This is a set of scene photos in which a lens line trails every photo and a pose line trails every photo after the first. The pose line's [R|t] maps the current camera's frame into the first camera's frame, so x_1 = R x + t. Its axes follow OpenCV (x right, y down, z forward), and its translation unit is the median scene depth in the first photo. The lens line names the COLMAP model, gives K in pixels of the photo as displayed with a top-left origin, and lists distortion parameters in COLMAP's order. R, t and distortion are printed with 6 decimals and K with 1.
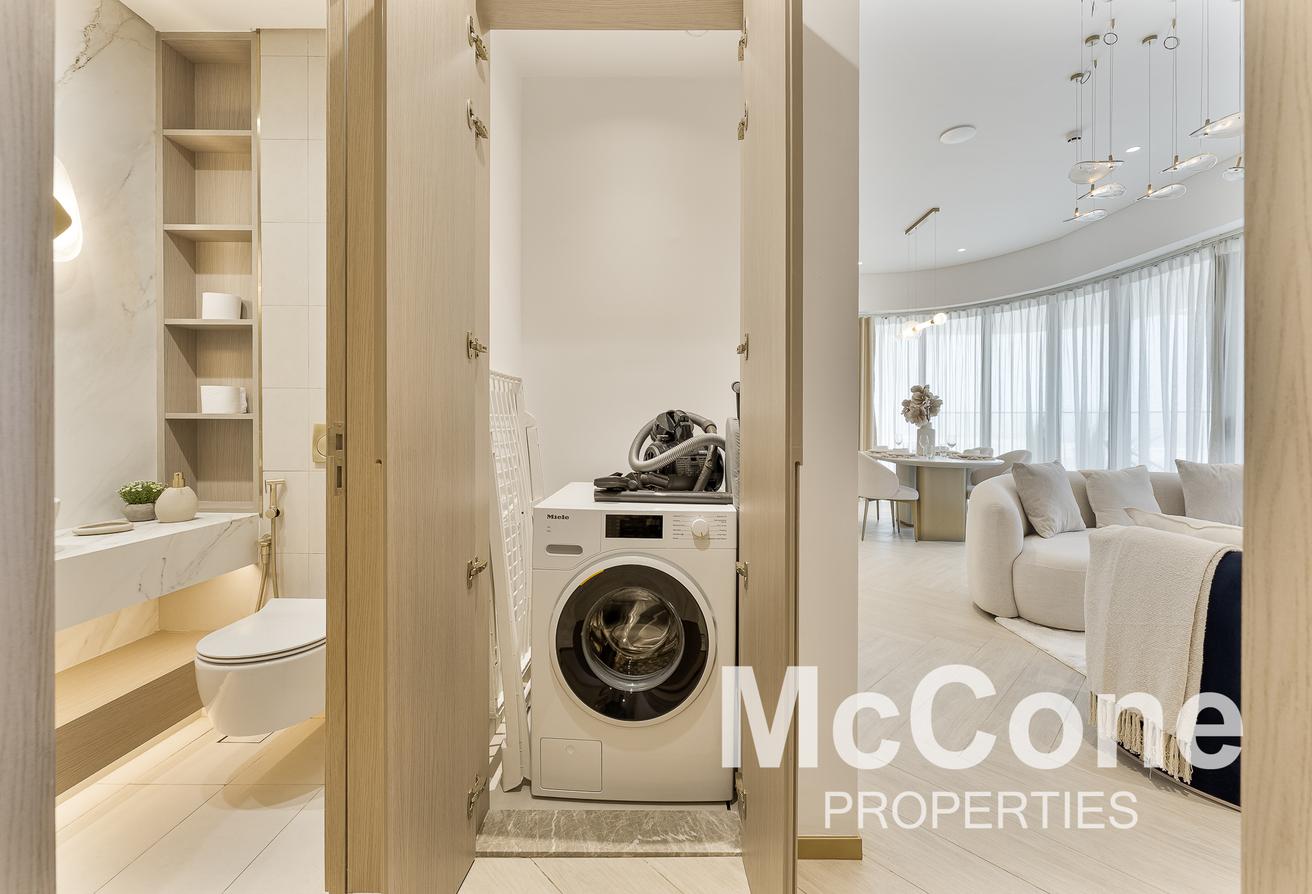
lens RADIAL K [[538.2, 0, 671.8], [0, 538.2, 429.6], [0, 0, 1]] dist [-0.003802, -0.000443]
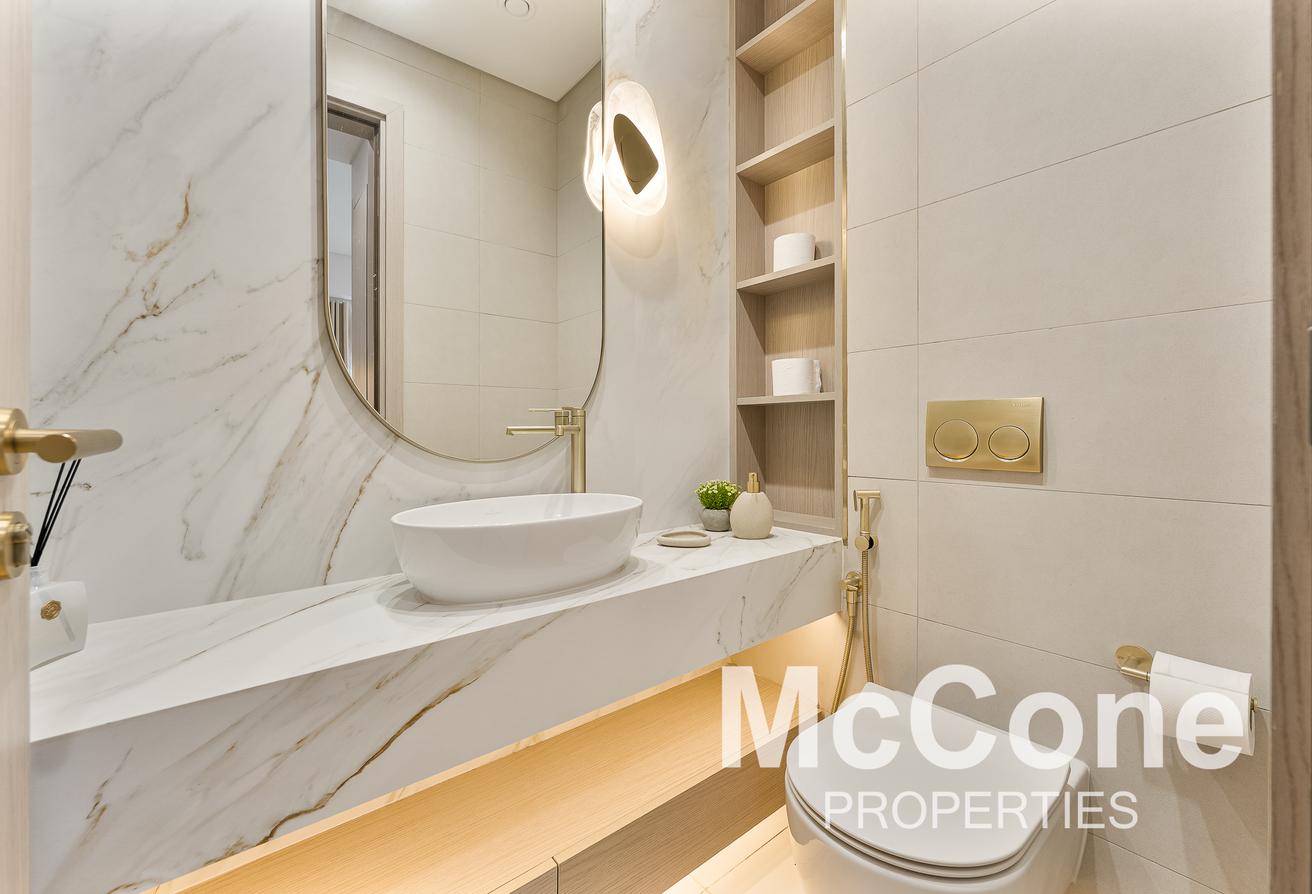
lens RADIAL K [[538.2, 0, 655.6], [0, 538.2, 438.2], [0, 0, 1]] dist [-0.003802, -0.000443]
pose [[0.644246, 0.005381, -0.764800, -0.402285], [-0.004530, 0.999985, 0.003219, 0.028473], [0.764805, 0.001391, 0.644260, 0.381998]]
